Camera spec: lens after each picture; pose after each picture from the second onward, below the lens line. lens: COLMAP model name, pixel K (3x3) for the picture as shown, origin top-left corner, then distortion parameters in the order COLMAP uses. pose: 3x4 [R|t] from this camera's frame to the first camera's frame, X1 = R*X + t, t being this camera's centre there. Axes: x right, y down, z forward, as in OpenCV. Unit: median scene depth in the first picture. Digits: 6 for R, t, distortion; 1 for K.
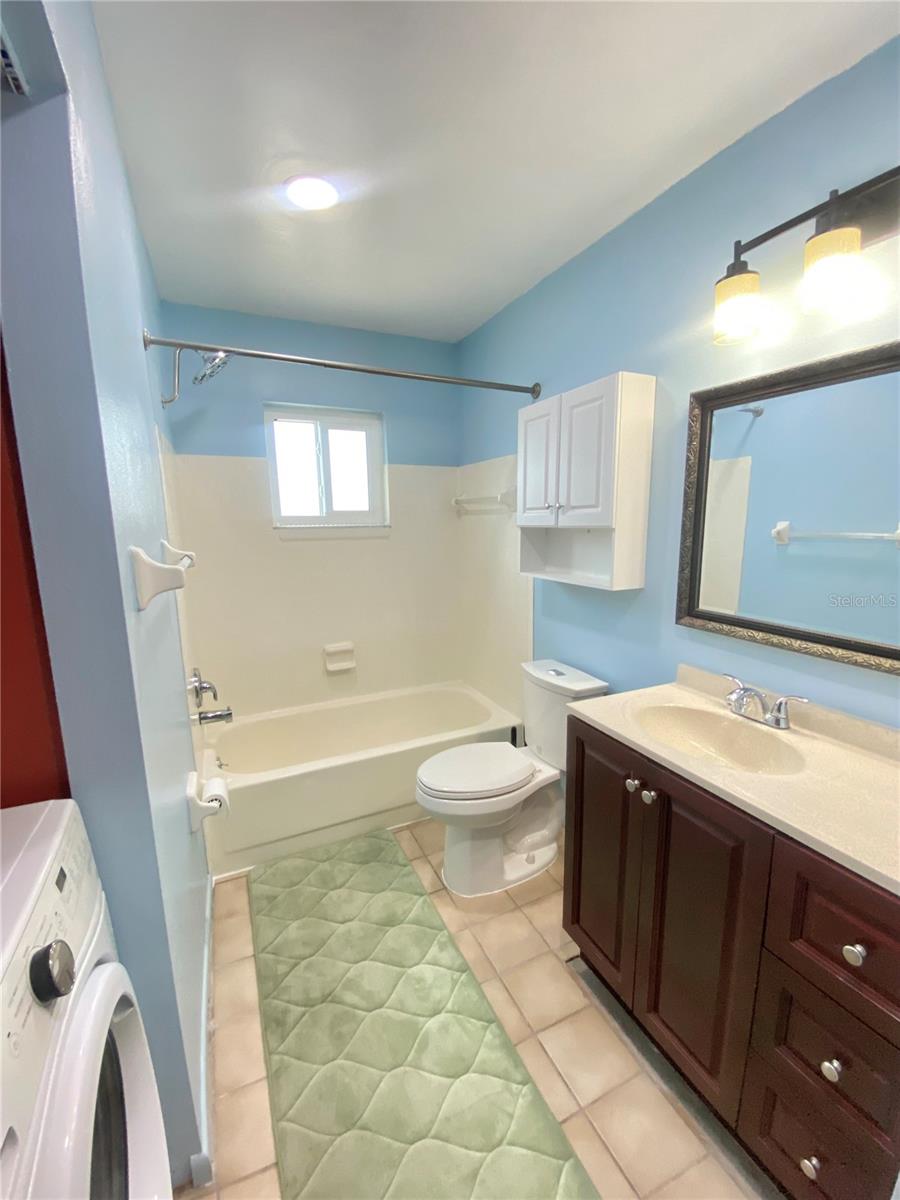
lens RADIAL K [[492.0, 0, 449.8], [0, 492.0, 598.0], [0, 0, 1]] dist [0.007324, -0.012514]
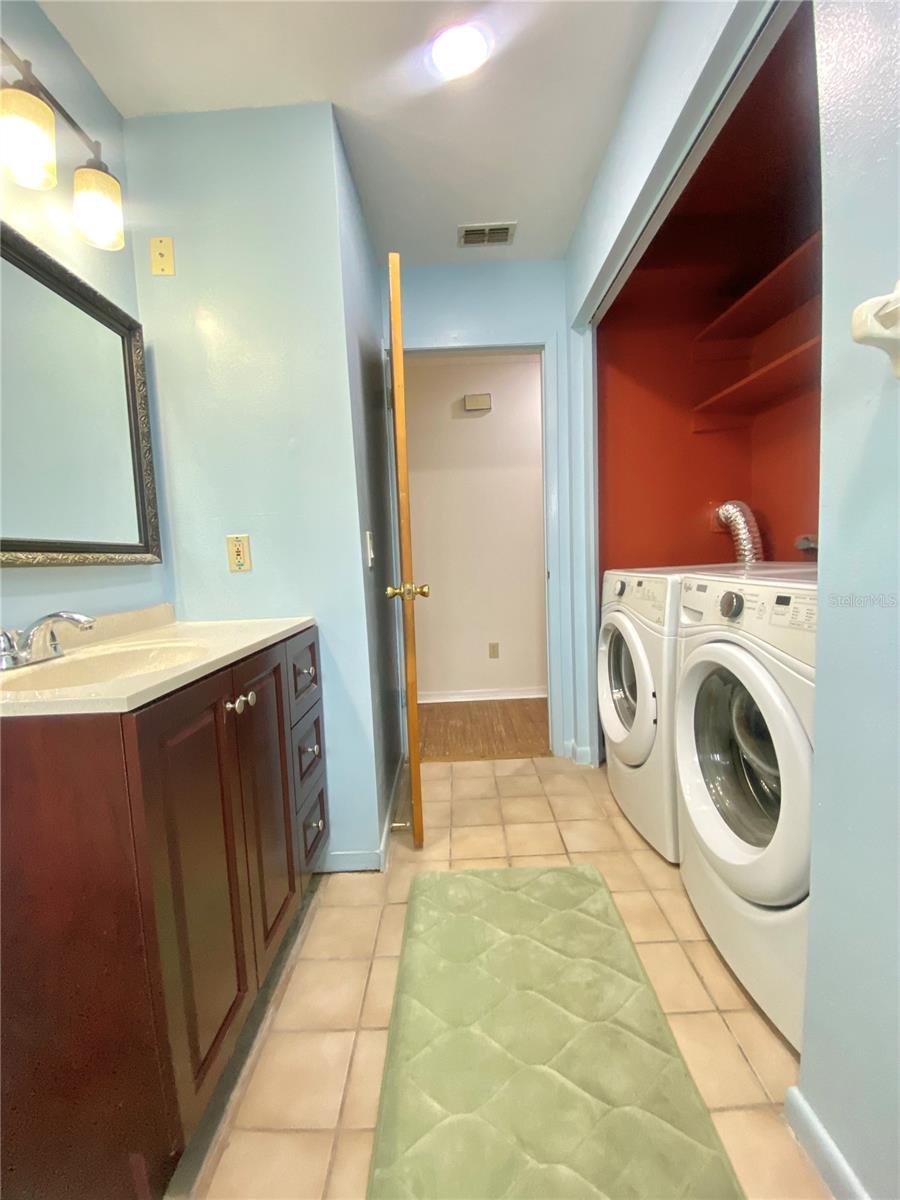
lens RADIAL K [[492.0, 0, 452.1], [0, 492.0, 596.2], [0, 0, 1]] dist [0.007324, -0.012514]
pose [[-0.903849, 0.018991, 0.427431, -0.240488], [0.124528, 0.967440, 0.220346, 0.055403], [-0.409329, 0.252387, -0.876784, 1.214287]]
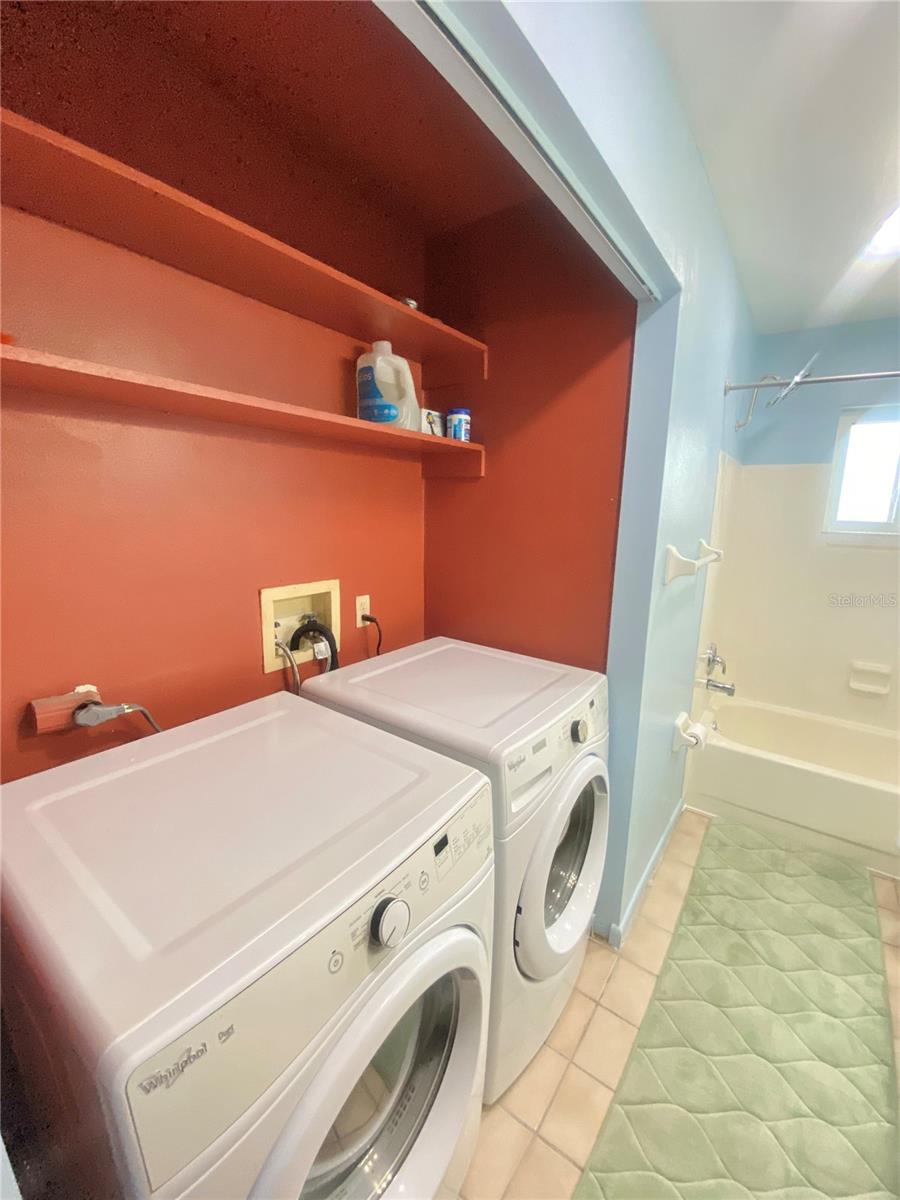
lens RADIAL K [[492.0, 0, 444.6], [0, 492.0, 587.5], [0, 0, 1]] dist [0.007324, -0.012514]
pose [[0.474541, 0.176408, -0.862375, 0.285076], [-0.173756, 0.979208, 0.104695, -0.006962], [0.862914, 0.100161, 0.495326, -0.283364]]
